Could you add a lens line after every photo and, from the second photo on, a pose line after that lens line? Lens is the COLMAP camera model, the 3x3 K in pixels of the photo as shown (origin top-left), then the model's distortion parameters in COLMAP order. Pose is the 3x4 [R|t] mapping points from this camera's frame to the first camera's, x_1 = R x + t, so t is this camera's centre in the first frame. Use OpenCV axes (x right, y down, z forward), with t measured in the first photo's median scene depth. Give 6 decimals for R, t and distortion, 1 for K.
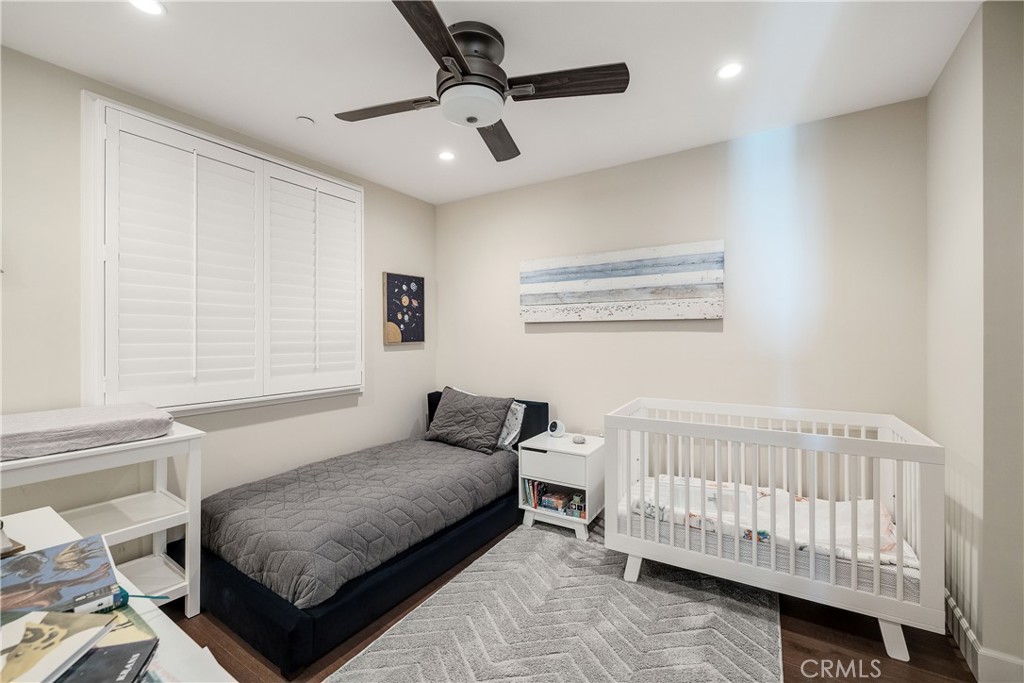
lens RADIAL K [[442.9, 0, 506.7], [0, 442.9, 337.7], [0, 0, 1]] dist [0.005276, 0.000884]
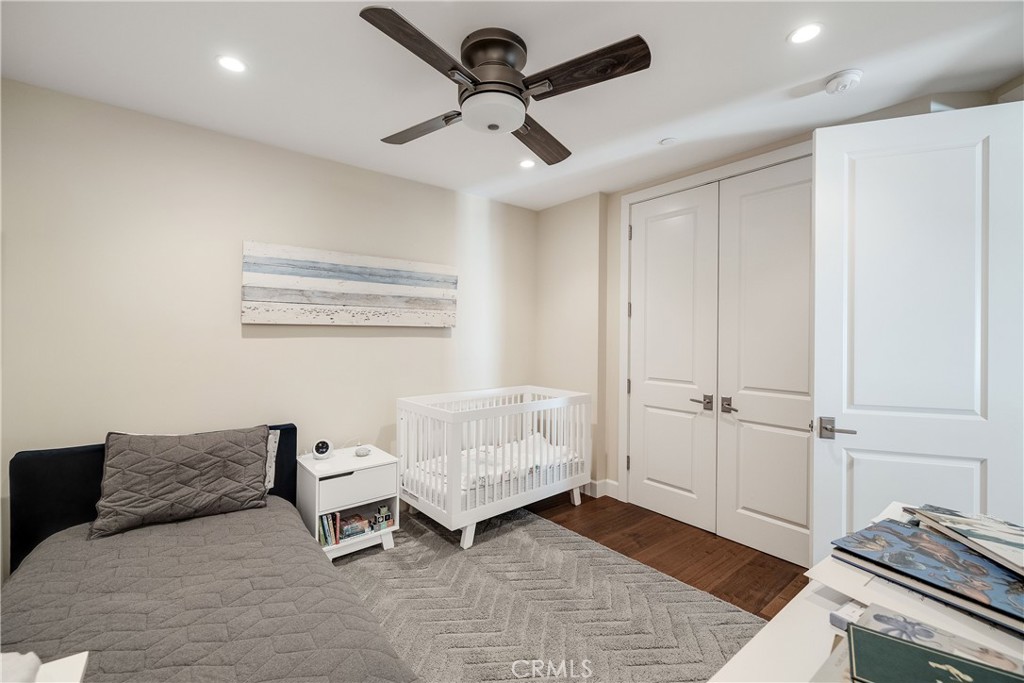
lens RADIAL K [[442.9, 0, 508.7], [0, 442.9, 338.4], [0, 0, 1]] dist [0.005276, 0.000884]
pose [[0.290429, -0.003694, 0.956889, -0.643864], [0.000256, 0.999993, 0.003783, -0.013972], [-0.956896, -0.000853, 0.290428, 0.428342]]
